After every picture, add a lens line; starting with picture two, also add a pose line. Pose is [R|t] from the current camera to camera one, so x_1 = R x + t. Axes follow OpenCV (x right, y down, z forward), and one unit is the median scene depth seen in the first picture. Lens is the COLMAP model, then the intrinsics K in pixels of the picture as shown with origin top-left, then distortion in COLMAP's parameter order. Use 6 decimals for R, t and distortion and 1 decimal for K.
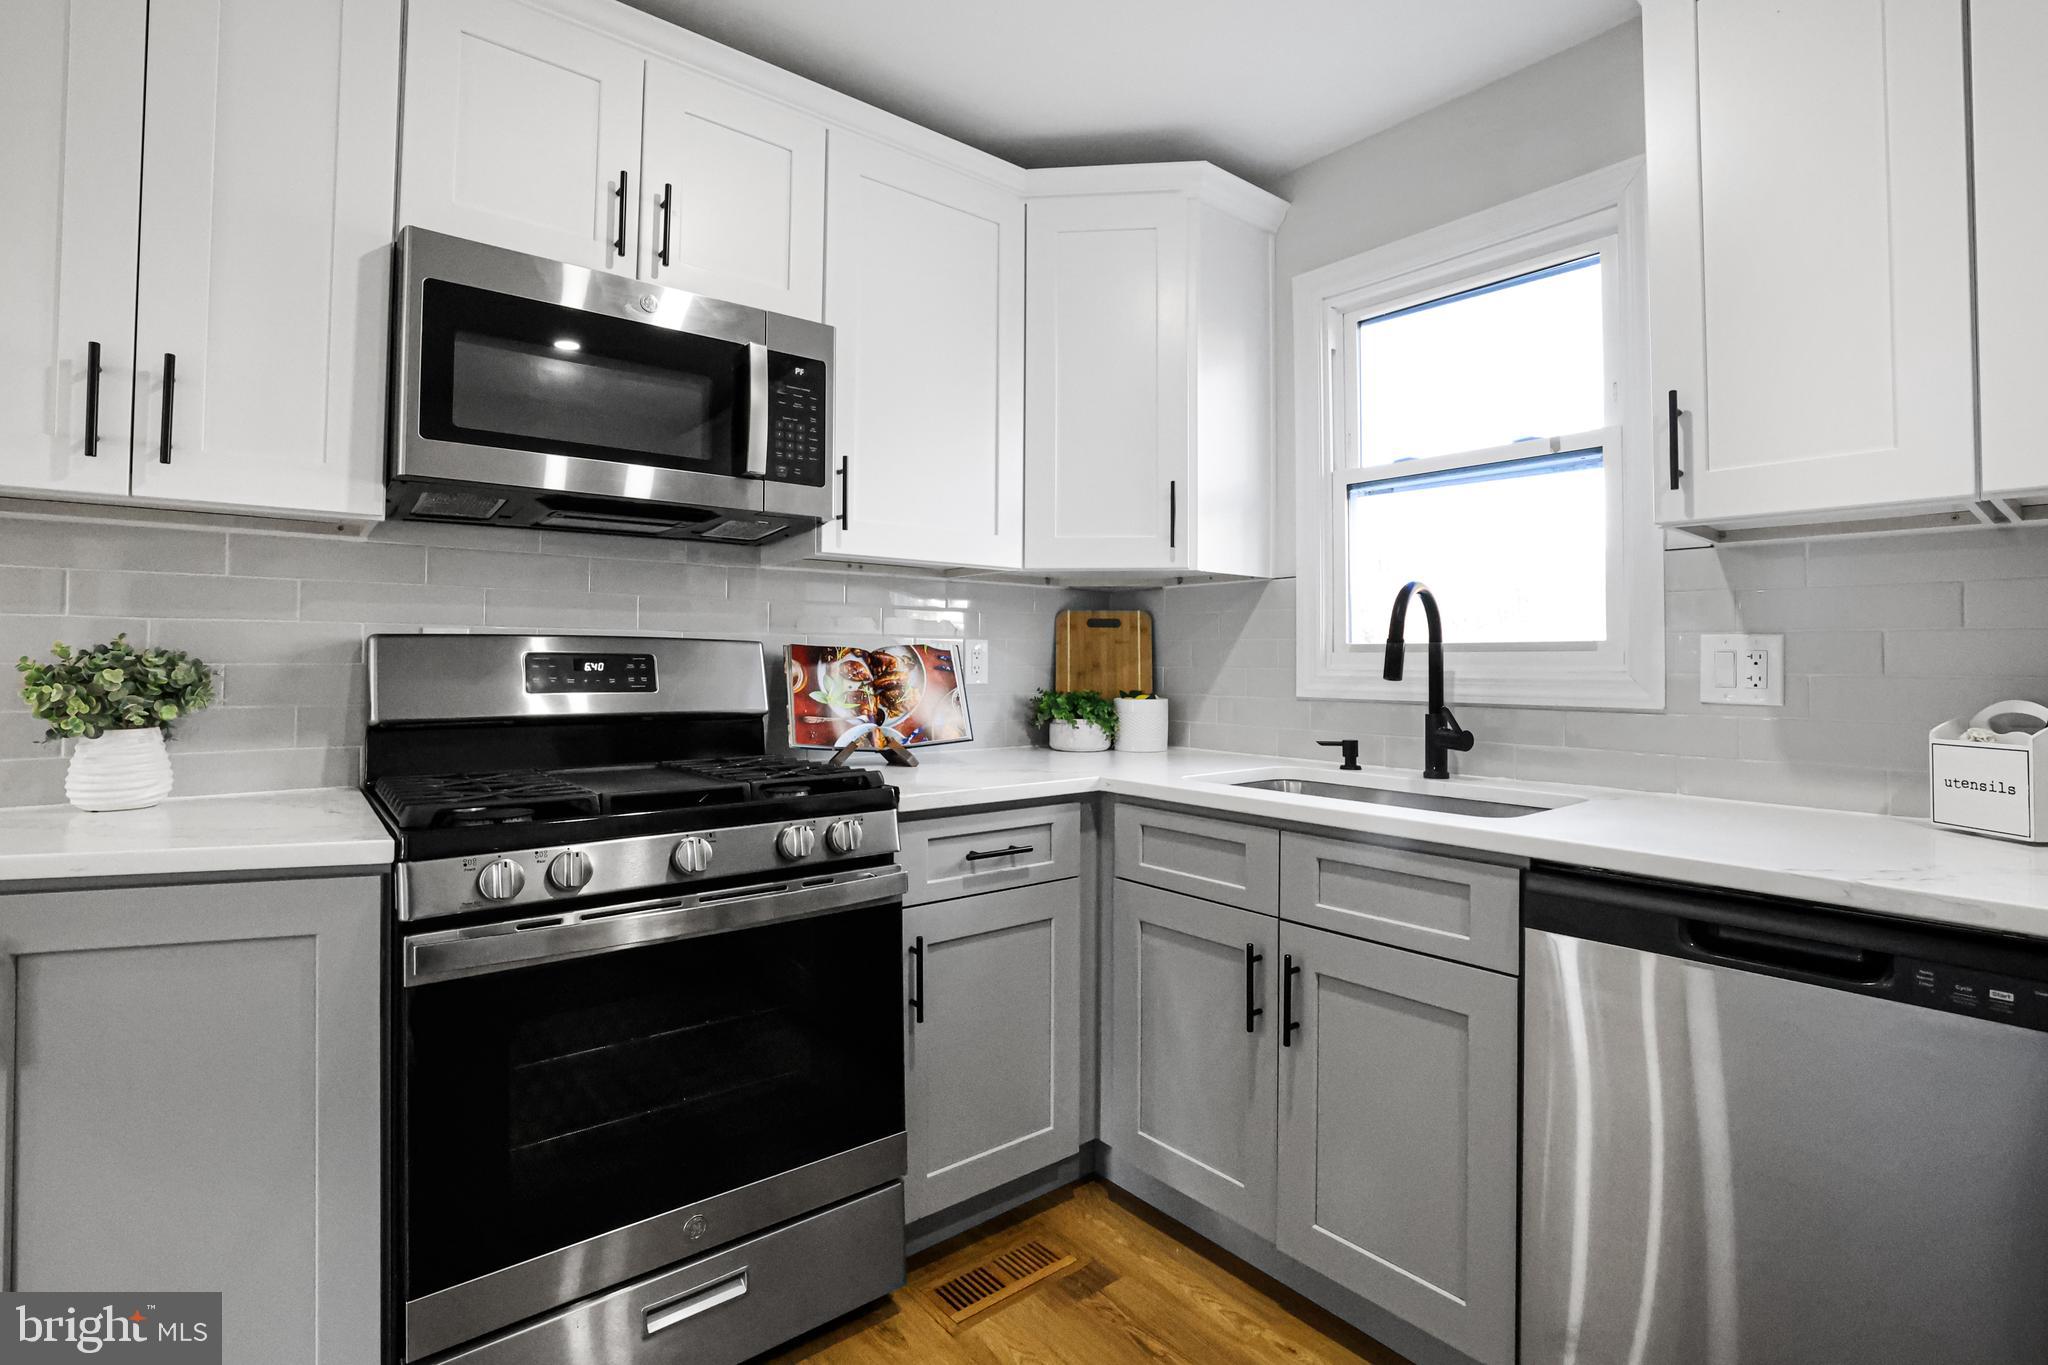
lens RADIAL K [[957.2, 0, 1036.8], [0, 957.2, 627.5], [0, 0, 1]] dist [-0.048298, 0.019322]
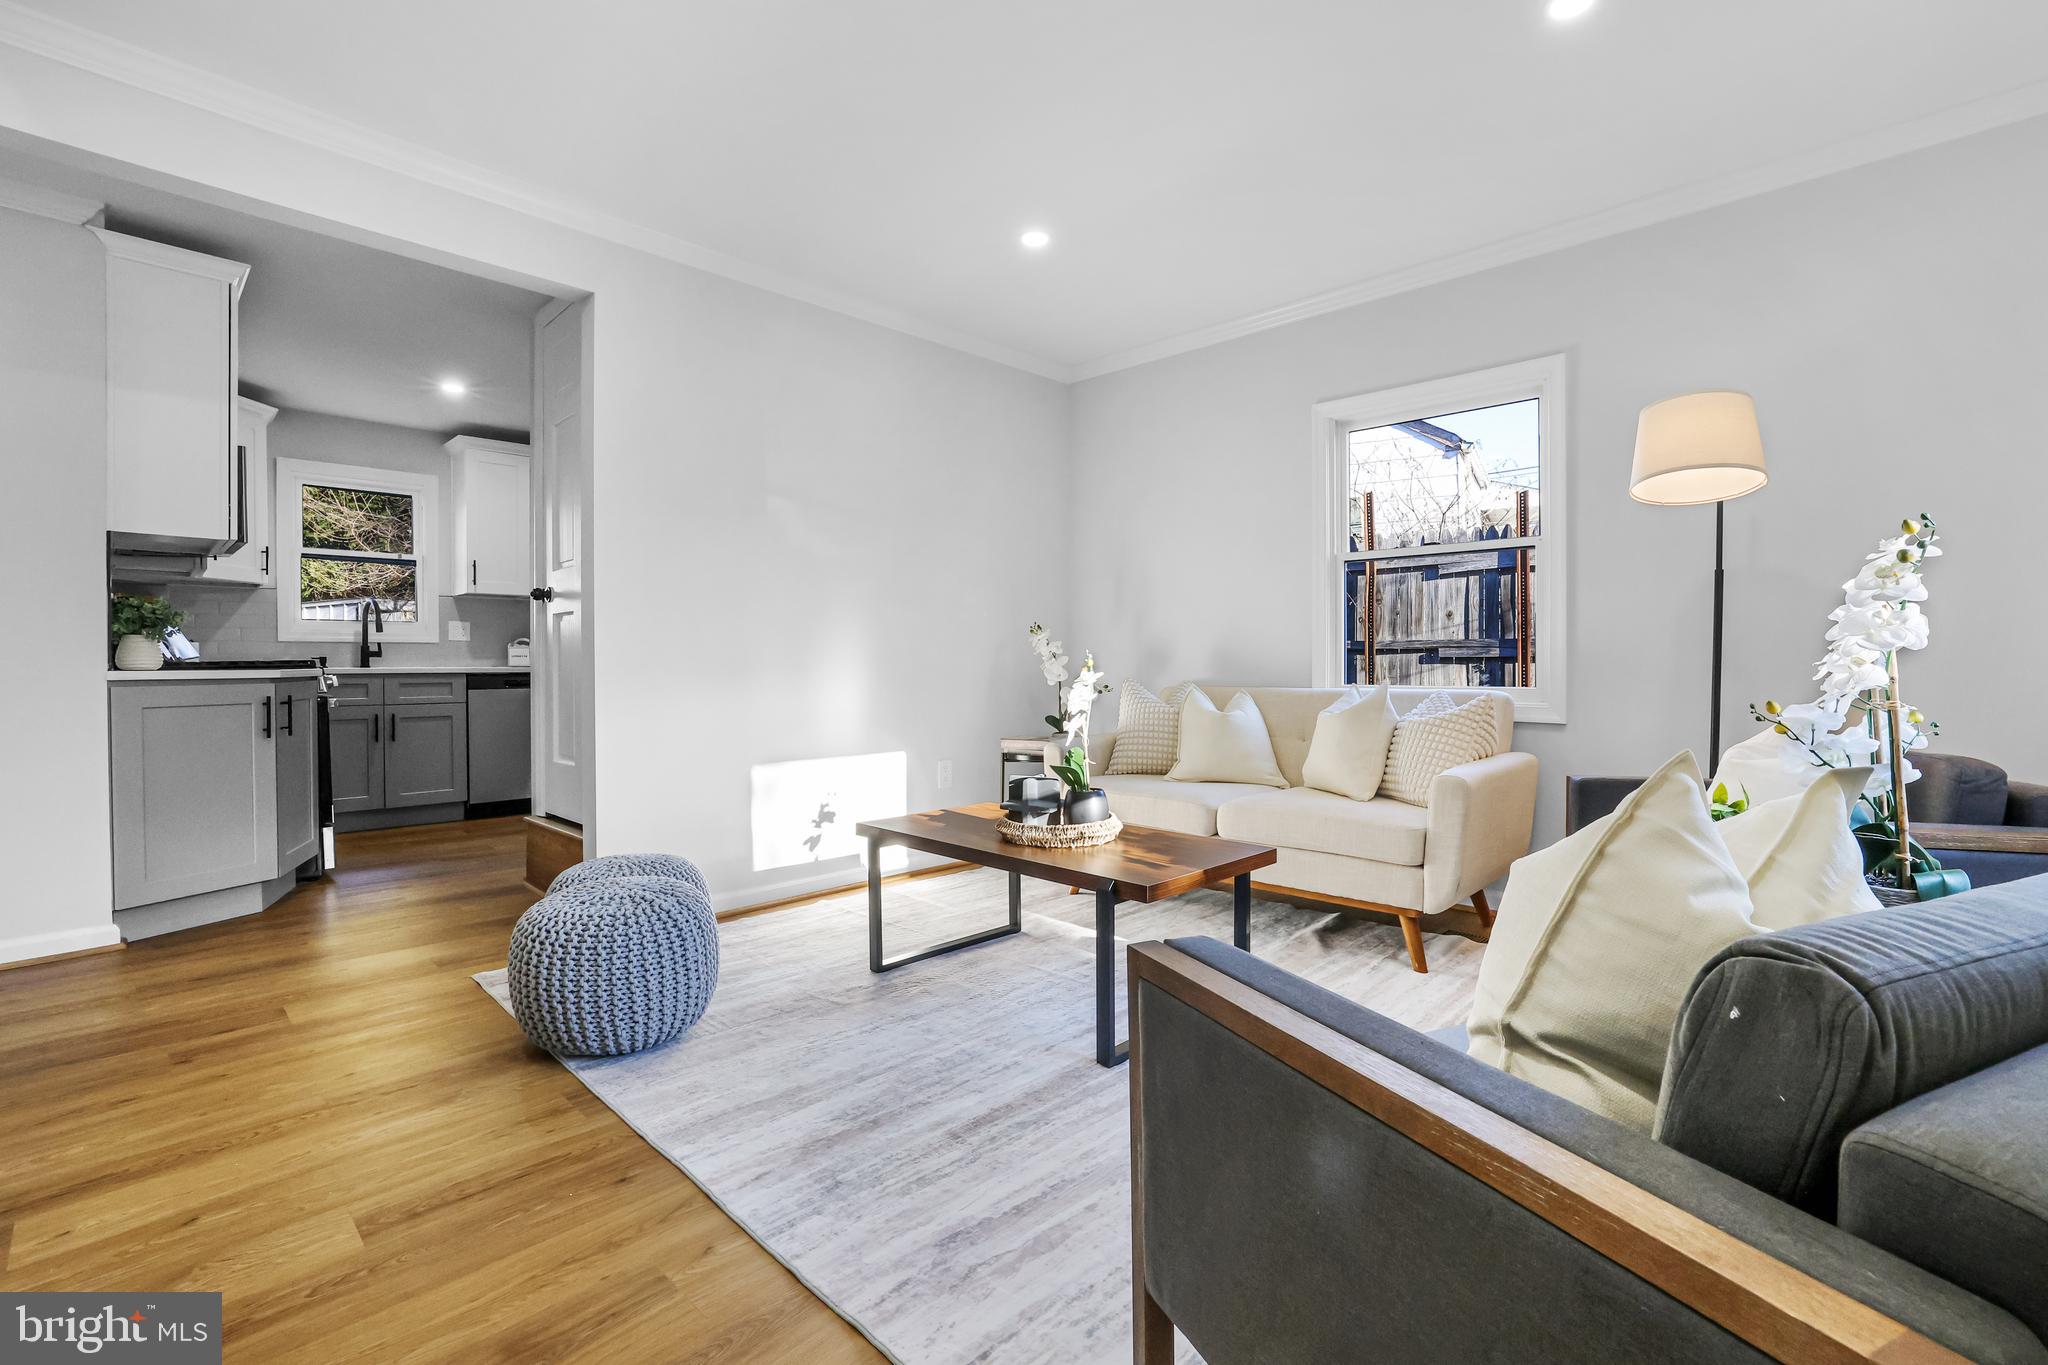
lens RADIAL K [[924.5, 0, 1040.4], [0, 924.5, 671.4], [0, 0, 1]] dist [-0.046580, 0.018277]
pose [[-0.117833, -0.013735, 0.992938, -2.630831], [-0.030501, 0.999483, 0.010205, 0.083999], [-0.992565, -0.029083, -0.118191, -0.719362]]
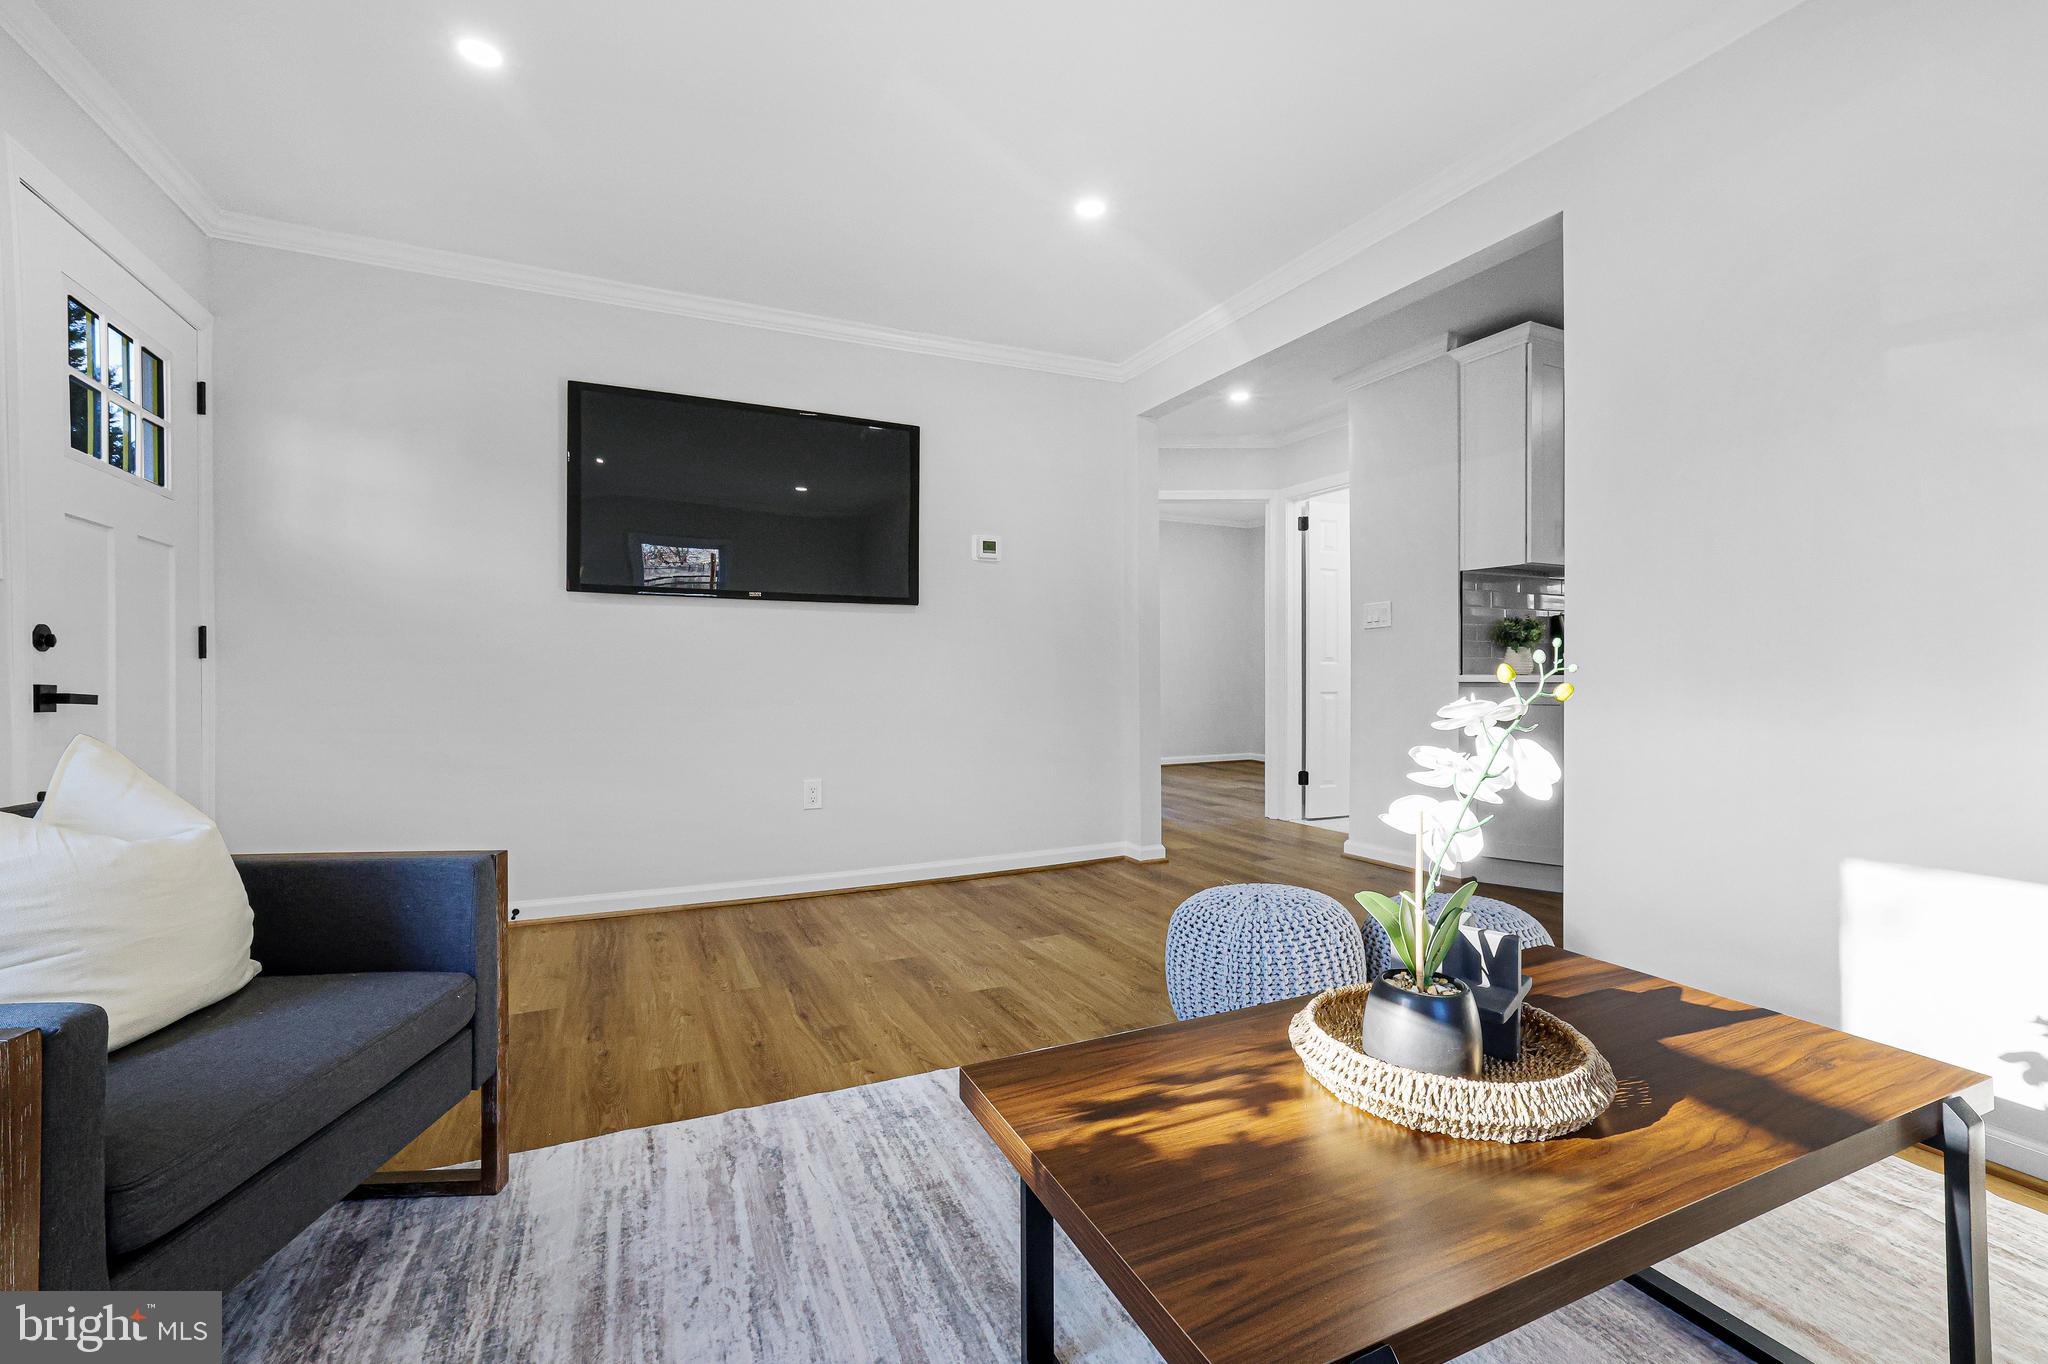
lens RADIAL K [[872.8, 0, 1010.0], [0, 872.8, 670.0], [0, 0, 1]] dist [-0.002170, -0.000246]
pose [[0.964112, -0.007147, -0.265399, -1.366165], [0.014914, 0.999517, 0.027261, 0.059945], [0.265076, -0.030241, 0.963753, -1.545705]]
